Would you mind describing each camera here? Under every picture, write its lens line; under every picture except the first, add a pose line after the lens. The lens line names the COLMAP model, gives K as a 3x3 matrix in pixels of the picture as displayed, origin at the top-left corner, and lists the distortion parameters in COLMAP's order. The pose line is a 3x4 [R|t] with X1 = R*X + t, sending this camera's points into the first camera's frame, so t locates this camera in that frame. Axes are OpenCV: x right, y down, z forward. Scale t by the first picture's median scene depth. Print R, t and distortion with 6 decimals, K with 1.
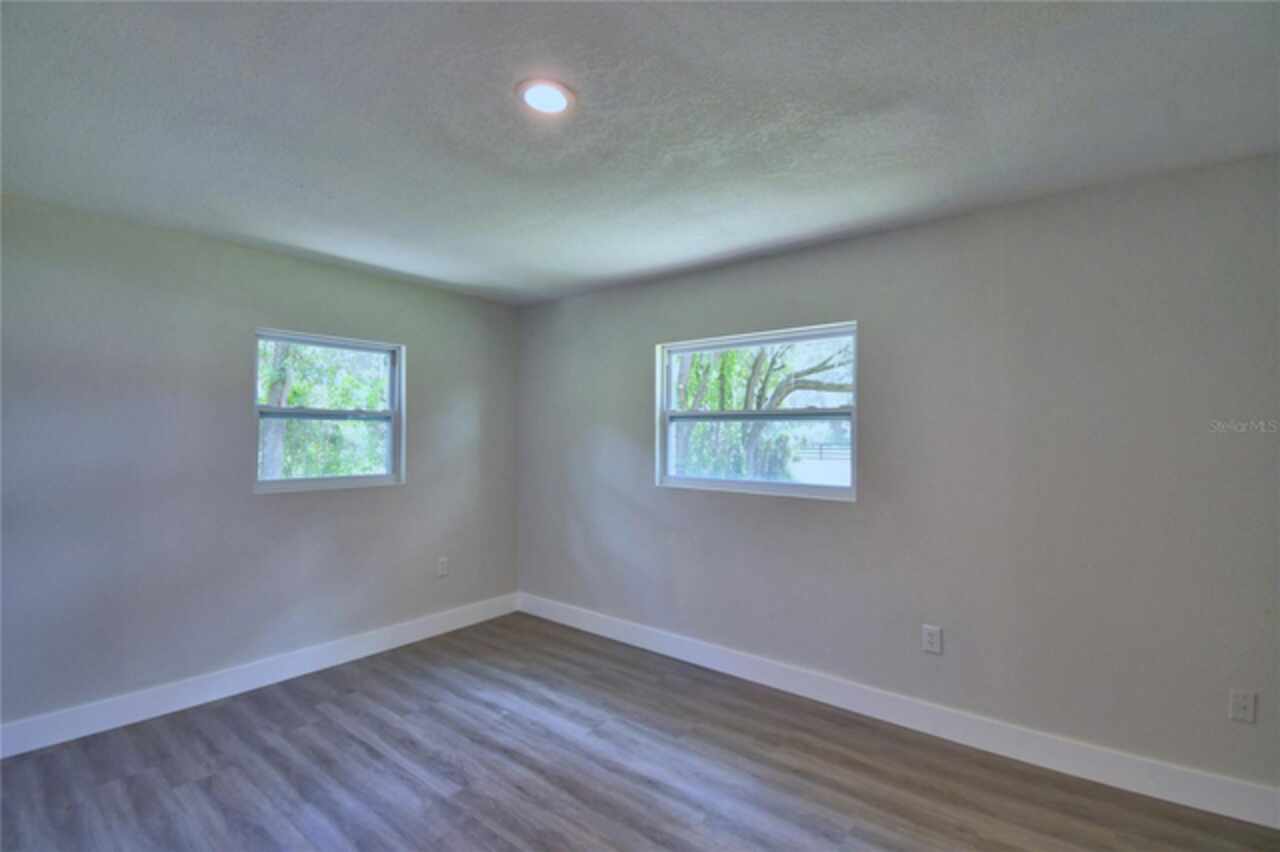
lens RADIAL K [[568.4, 0, 631.3], [0, 568.4, 427.0], [0, 0, 1]] dist [0.010347, -0.019120]
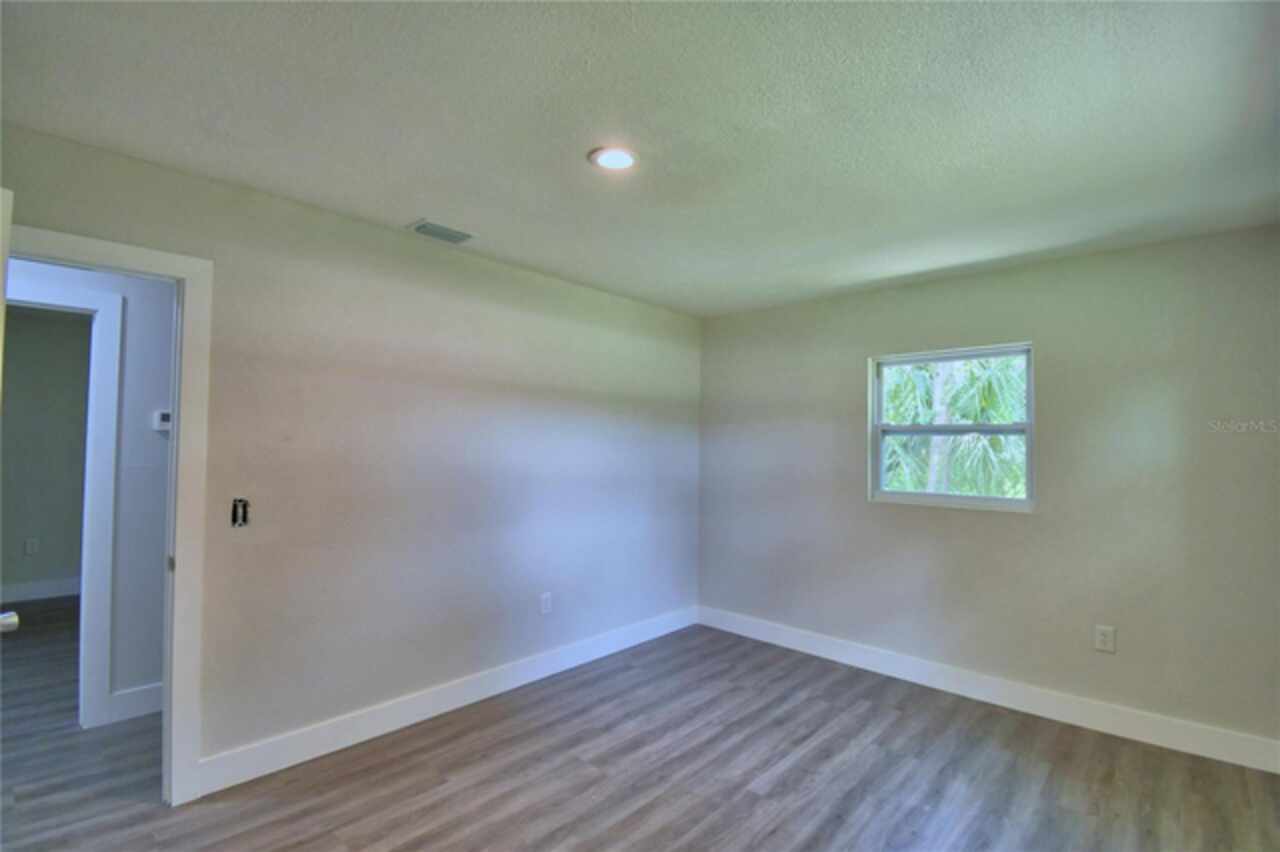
lens RADIAL K [[581.9, 0, 642.0], [0, 581.9, 431.8], [0, 0, 1]] dist [0.012539, -0.021617]
pose [[-0.064042, -0.030874, -0.997470, 0.622159], [0.007159, 0.999481, -0.031396, 0.012289], [0.997922, -0.009151, -0.063788, 0.683626]]
